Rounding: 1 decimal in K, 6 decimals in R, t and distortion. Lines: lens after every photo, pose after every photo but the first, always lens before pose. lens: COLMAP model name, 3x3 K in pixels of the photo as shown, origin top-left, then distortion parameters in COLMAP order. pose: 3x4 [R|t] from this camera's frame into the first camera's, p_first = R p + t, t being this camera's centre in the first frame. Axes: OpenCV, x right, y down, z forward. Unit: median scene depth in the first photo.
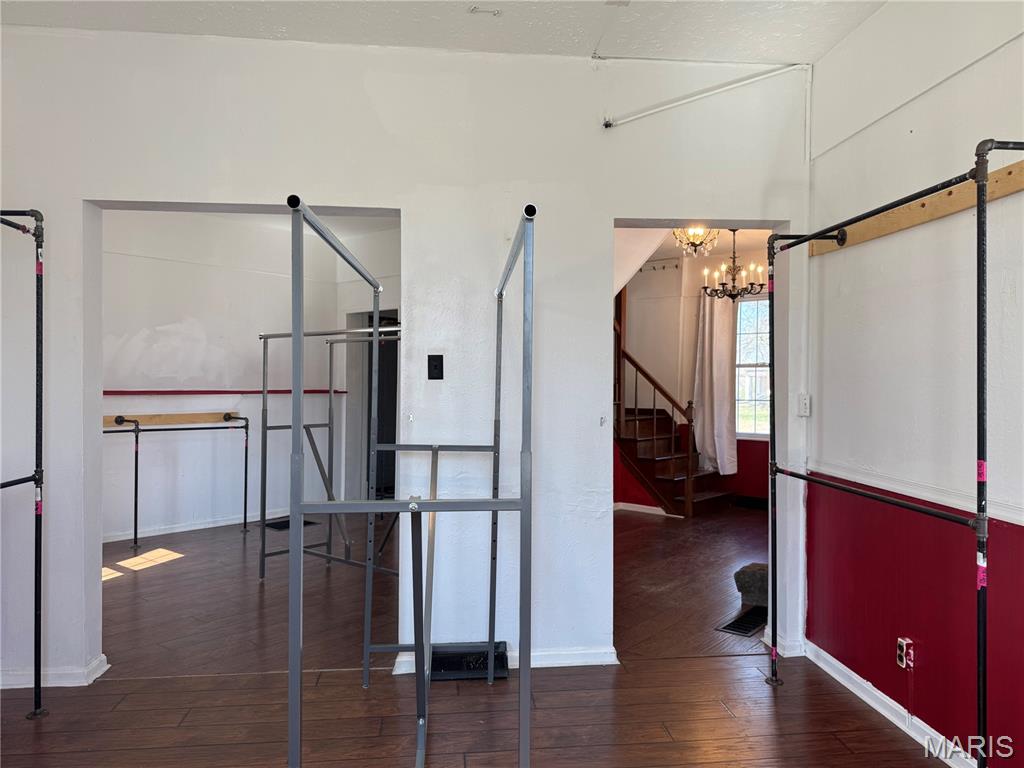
lens RADIAL K [[728.1, 0, 509.8], [0, 728.1, 384.0], [0, 0, 1]] dist [-0.014114, -0.007516]
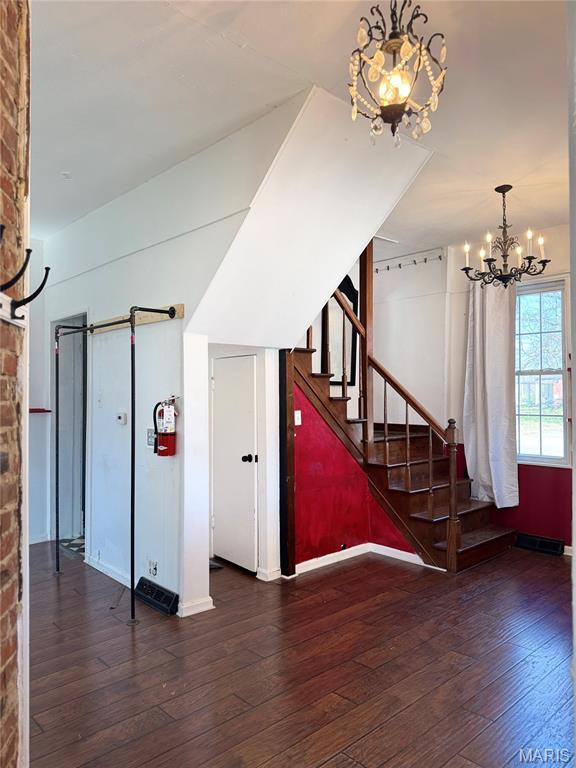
lens RADIAL K [[546.1, 0, 289.0], [0, 546.1, 385.3], [0, 0, 1]] dist [-0.014114, -0.007516]
pose [[0.993351, -0.017349, -0.113815, 0.138564], [0.015304, 0.999706, -0.018823, -0.003847], [0.114108, 0.016956, 0.993324, 0.391690]]
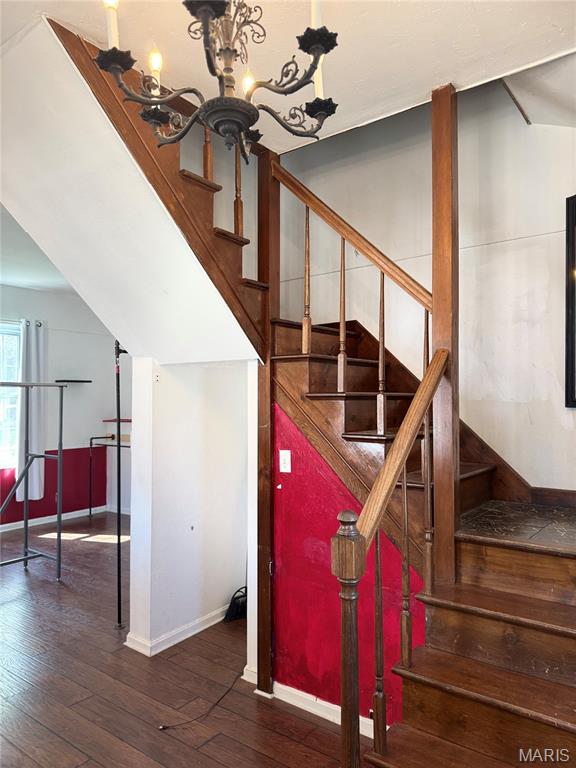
lens RADIAL K [[546.1, 0, 286.9], [0, 546.1, 386.6], [0, 0, 1]] dist [-0.014114, -0.007516]
pose [[0.055289, -0.041757, -0.997597, 0.551745], [-0.004630, 0.999104, -0.042077, -0.019238], [0.998460, 0.006945, 0.055046, 1.100914]]
